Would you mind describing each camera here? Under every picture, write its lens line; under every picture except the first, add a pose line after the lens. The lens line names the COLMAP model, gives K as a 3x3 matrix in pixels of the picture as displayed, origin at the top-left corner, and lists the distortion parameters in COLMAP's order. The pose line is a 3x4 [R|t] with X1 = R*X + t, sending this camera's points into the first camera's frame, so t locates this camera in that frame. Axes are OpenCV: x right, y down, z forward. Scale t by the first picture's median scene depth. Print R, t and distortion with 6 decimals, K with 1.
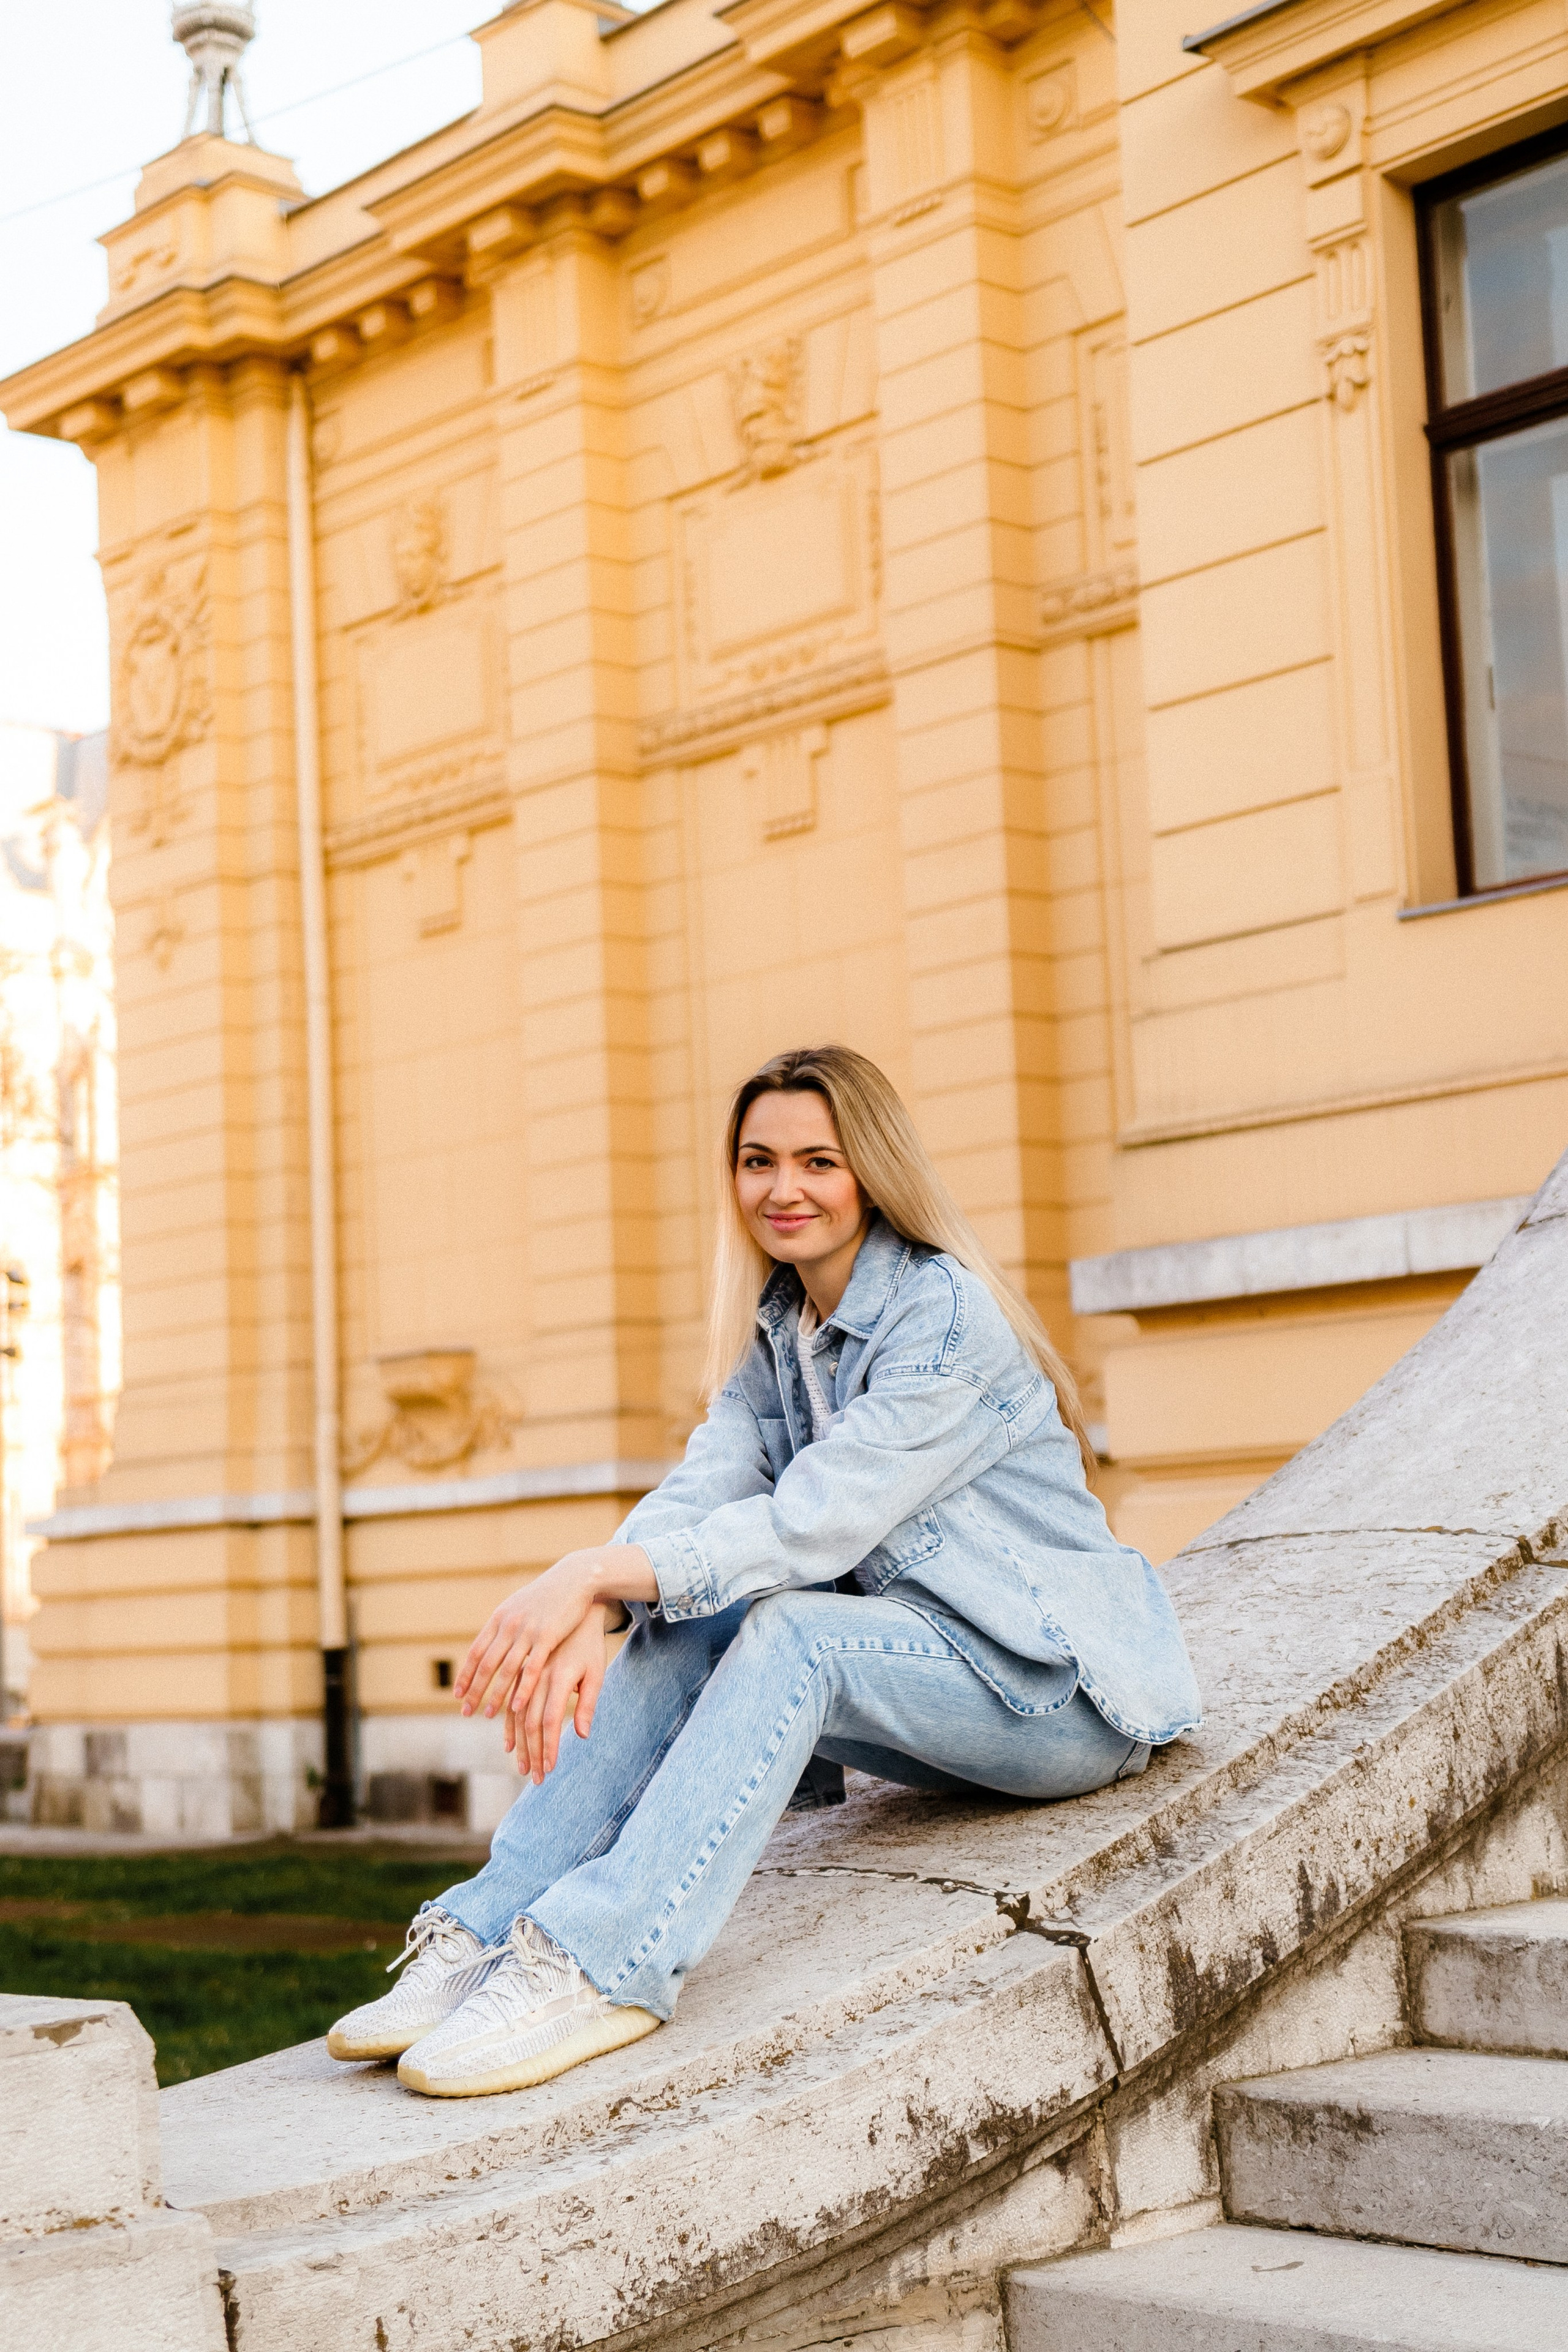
lens RADIAL K [[3542.7, 0, 750.1], [0, 3542.7, 1165.4], [0, 0, 1]] dist [0.108491, 0.000000]
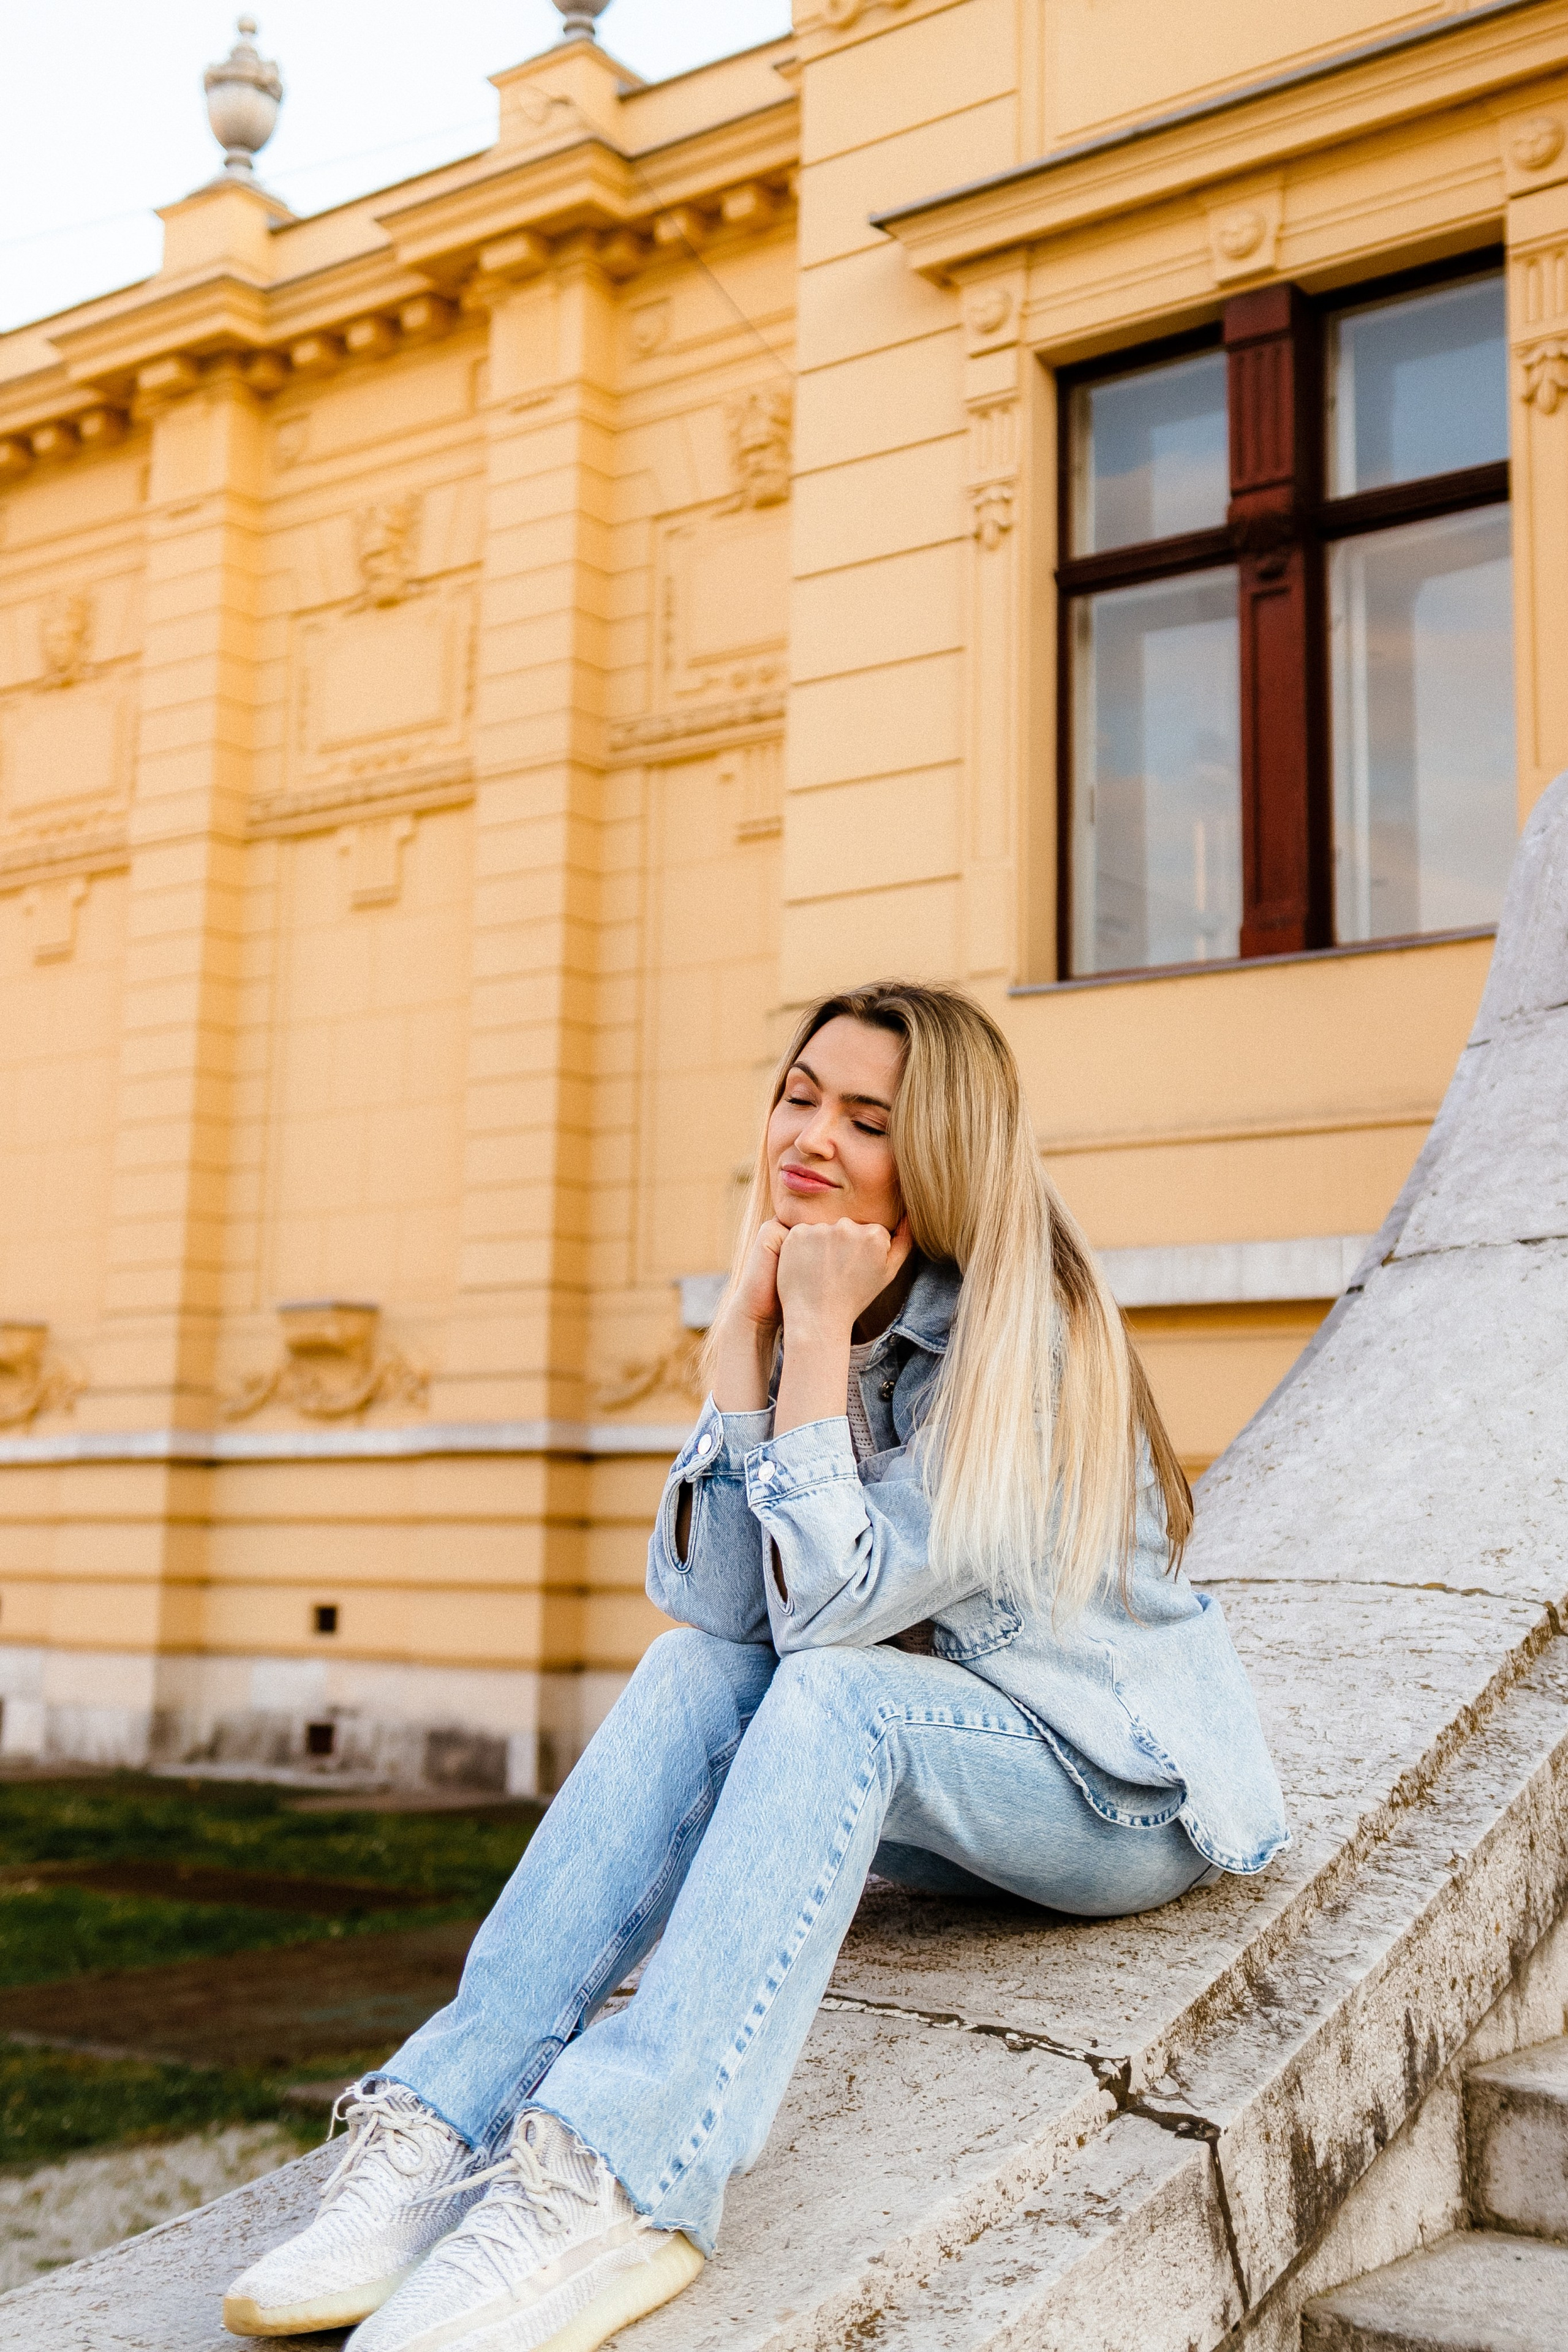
lens RADIAL K [[2795.3, 0, 822.6], [0, 2795.3, 1054.0], [0, 0, 1]] dist [0.067142, 0.000000]
pose [[0.976669, 0.093497, 0.193328, -0.109303], [-0.082016, 0.994405, -0.066575, 0.031849], [-0.198471, 0.049166, 0.978873, 0.364998]]
